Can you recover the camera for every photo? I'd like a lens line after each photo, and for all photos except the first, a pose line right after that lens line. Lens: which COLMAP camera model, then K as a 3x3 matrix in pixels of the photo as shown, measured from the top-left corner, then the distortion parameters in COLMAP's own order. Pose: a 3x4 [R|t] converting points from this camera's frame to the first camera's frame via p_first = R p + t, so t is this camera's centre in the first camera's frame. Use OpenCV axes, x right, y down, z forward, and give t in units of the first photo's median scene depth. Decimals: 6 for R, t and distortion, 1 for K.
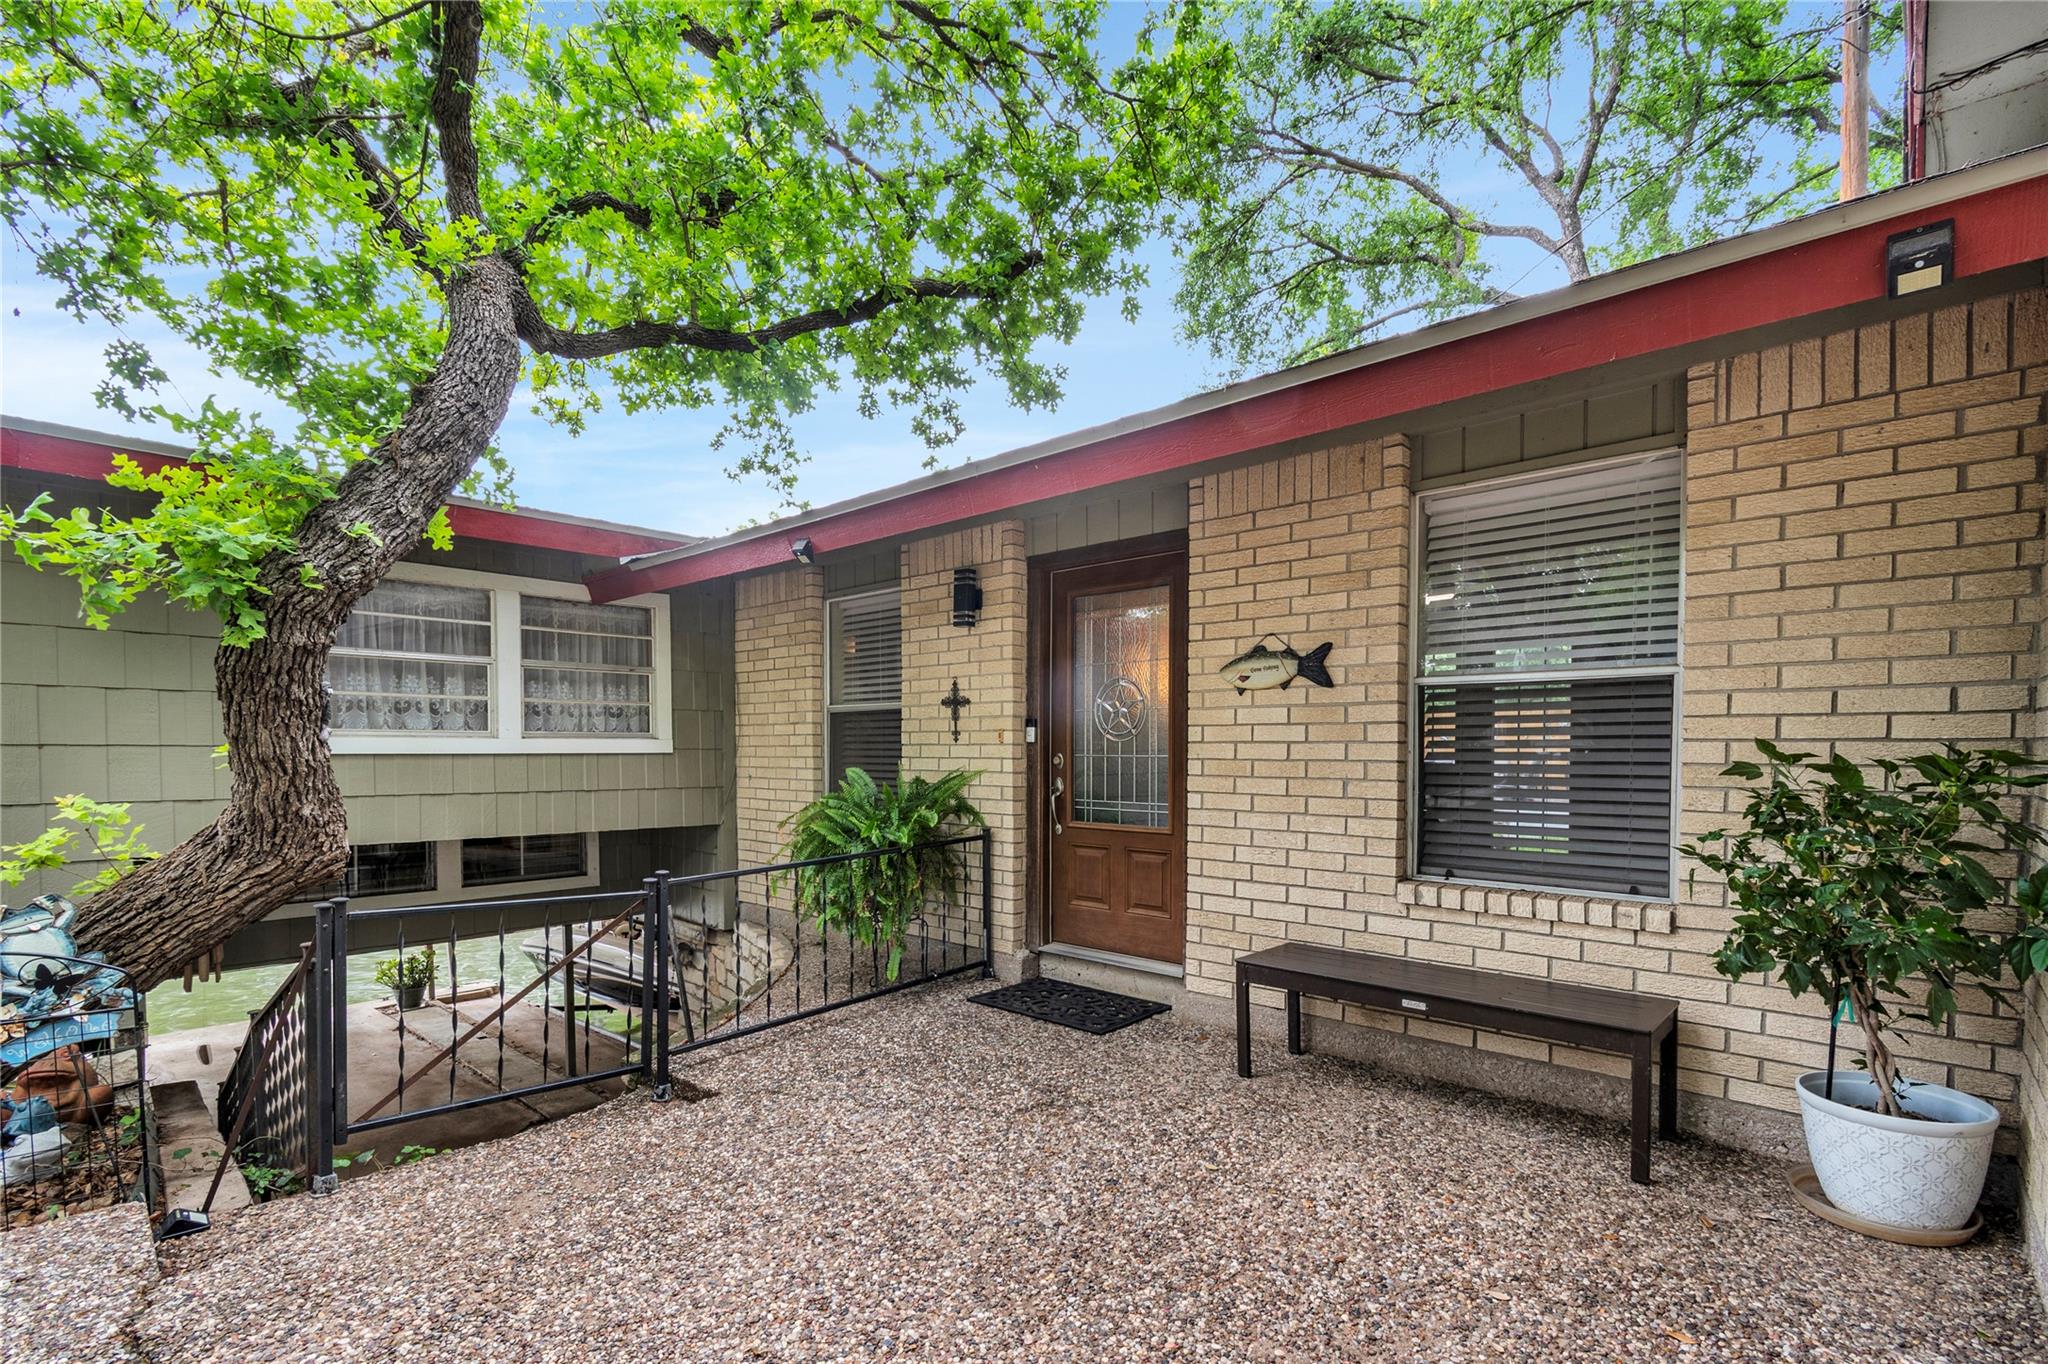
lens RADIAL K [[942.3, 0, 1016.1], [0, 942.3, 766.6], [0, 0, 1]] dist [-0.000032, -0.000450]
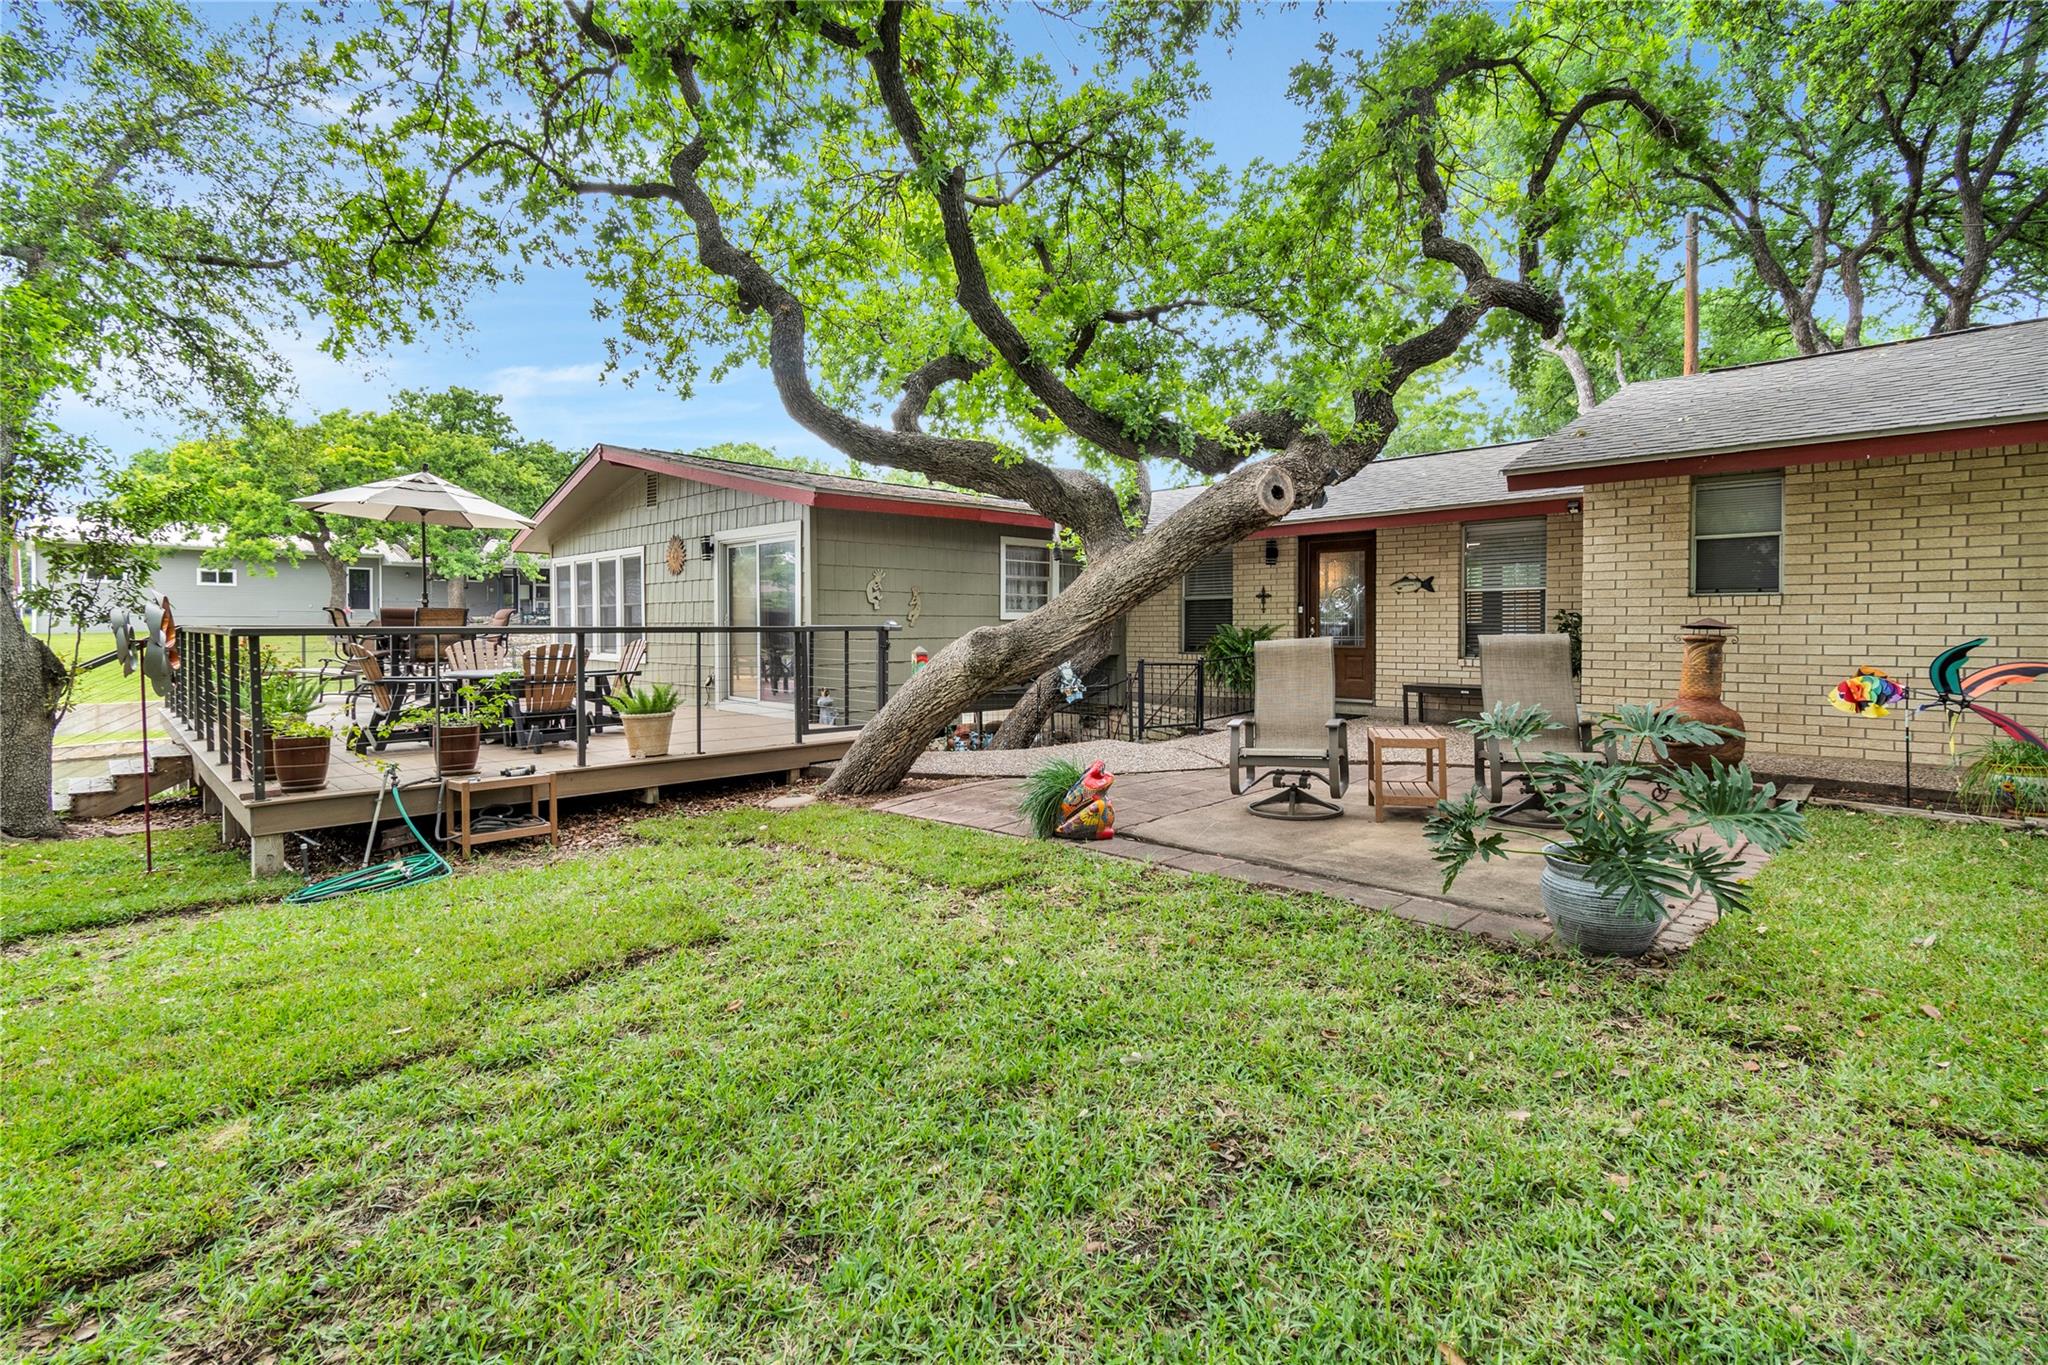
lens RADIAL K [[942.3, 0, 1020.2], [0, 942.3, 642.0], [0, 0, 1]] dist [-0.000032, -0.000450]
pose [[0.999573, -0.003530, -0.028991, -0.630064], [0.003328, 0.999970, -0.006986, 0.062487], [0.029015, 0.006886, 0.999555, -1.423962]]
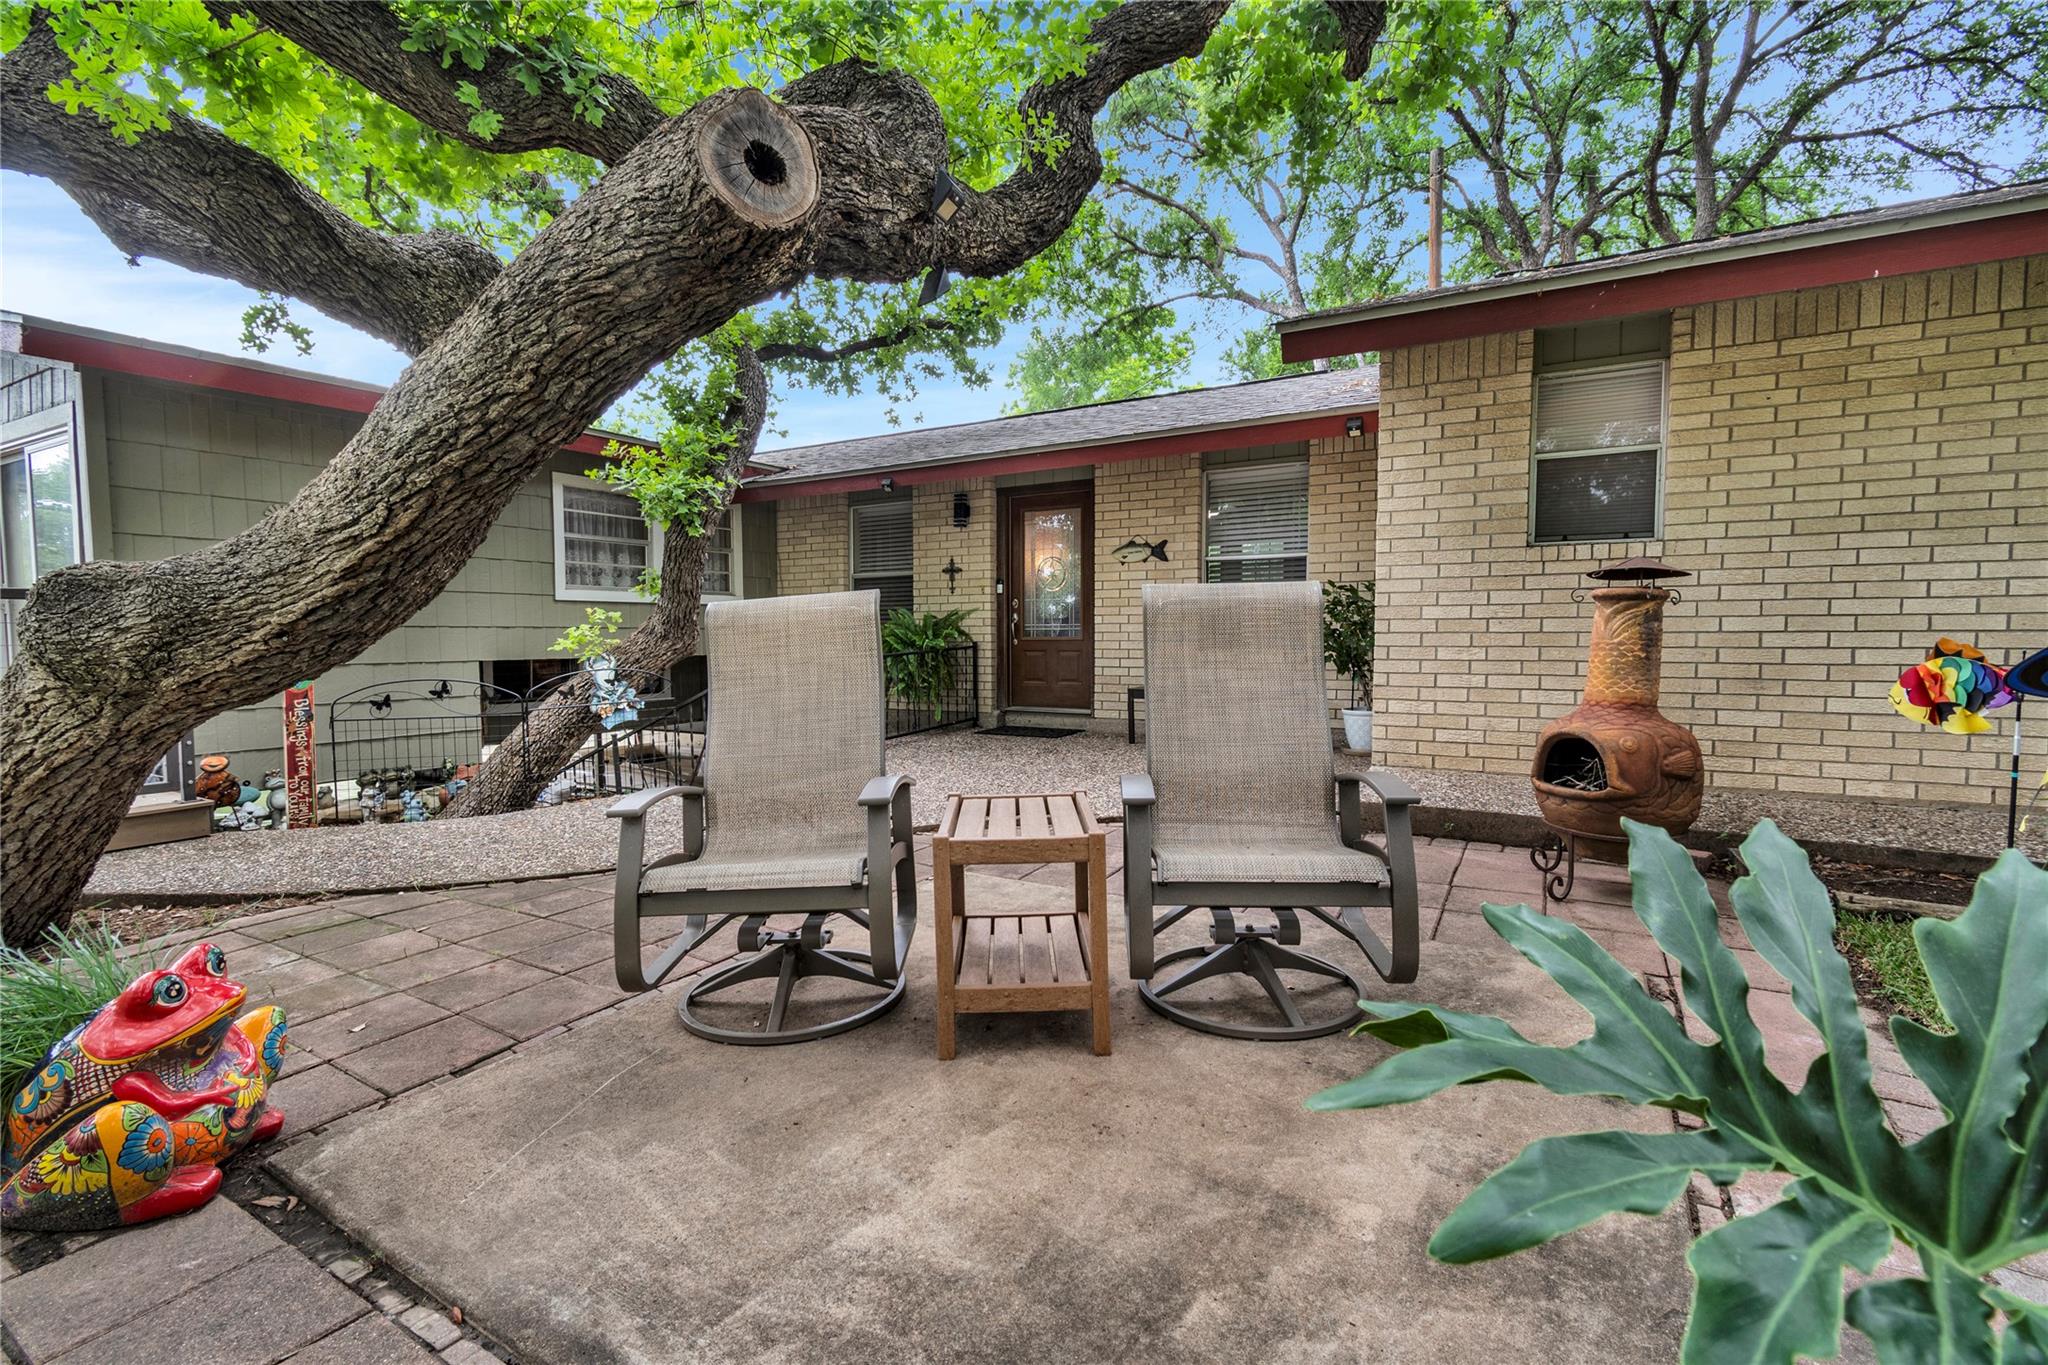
lens RADIAL K [[942.3, 0, 1012.9], [0, 942.3, 679.9], [0, 0, 1]] dist [-0.000032, -0.000450]
pose [[0.975178, -0.019246, 0.220584, -0.354630], [0.013359, 0.999514, 0.028149, 0.087873], [-0.221019, -0.024504, 0.974962, -0.739287]]
